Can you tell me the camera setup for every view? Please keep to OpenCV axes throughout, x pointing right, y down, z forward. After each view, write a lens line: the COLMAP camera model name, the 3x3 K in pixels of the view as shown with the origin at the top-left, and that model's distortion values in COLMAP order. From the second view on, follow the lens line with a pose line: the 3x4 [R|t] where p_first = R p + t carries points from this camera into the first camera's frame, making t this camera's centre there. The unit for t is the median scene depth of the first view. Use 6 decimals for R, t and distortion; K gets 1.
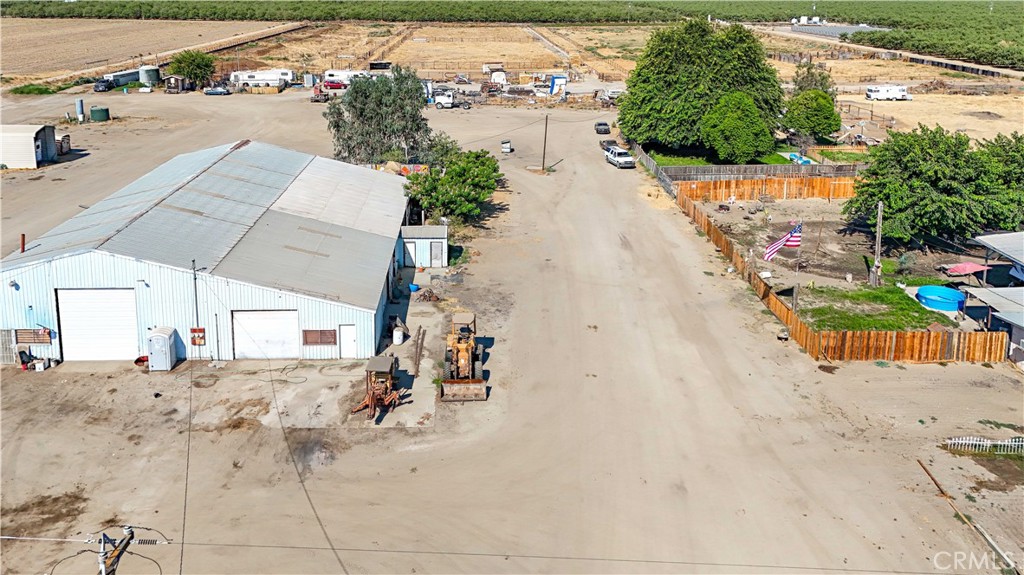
lens RADIAL K [[800.4, 0, 493.0], [0, 800.4, 136.5], [0, 0, 1]] dist [0.046180, -0.003868]
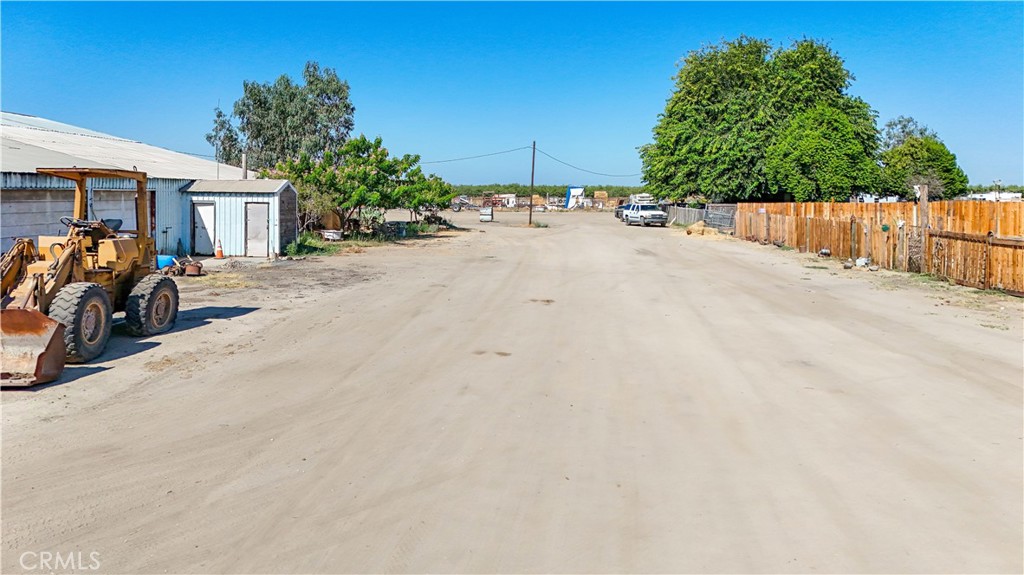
lens RADIAL K [[762.4, 0, 509.5], [0, 762.4, 227.9], [0, 0, 1]] dist [0.027461, -0.006070]
pose [[0.999174, 0.000264, -0.040639, 0.134509], [-0.007273, 0.984993, -0.172438, 0.289850], [0.039984, 0.172592, 0.984182, 0.693116]]
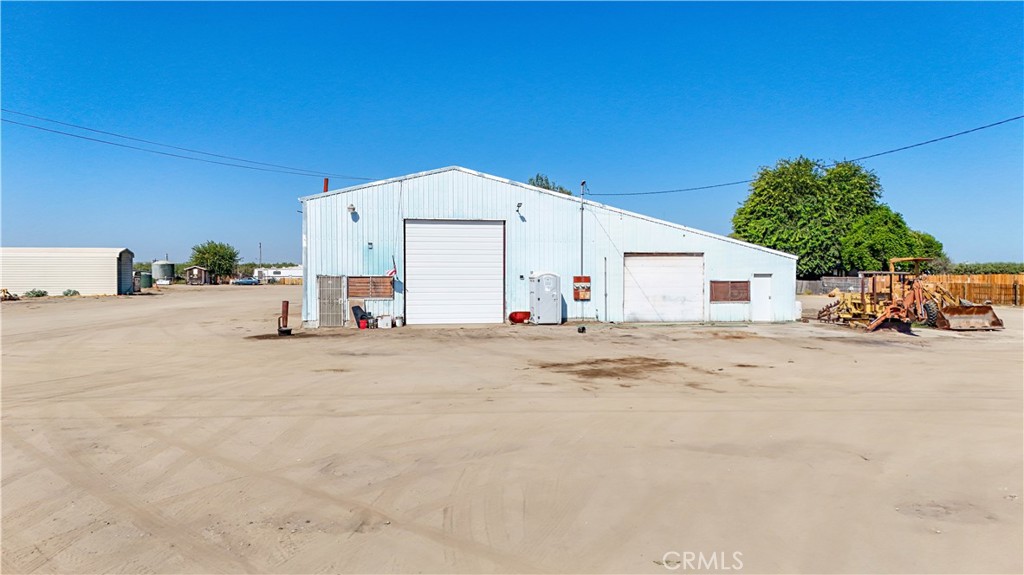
lens RADIAL K [[767.6, 0, 471.4], [0, 767.6, 292.9], [0, 0, 1]] dist [0.021864, -0.002208]
pose [[0.992778, -0.006378, 0.119794, -0.548903], [0.029276, 0.981276, -0.190371, 0.381977], [-0.116337, 0.192503, 0.974376, 0.299513]]
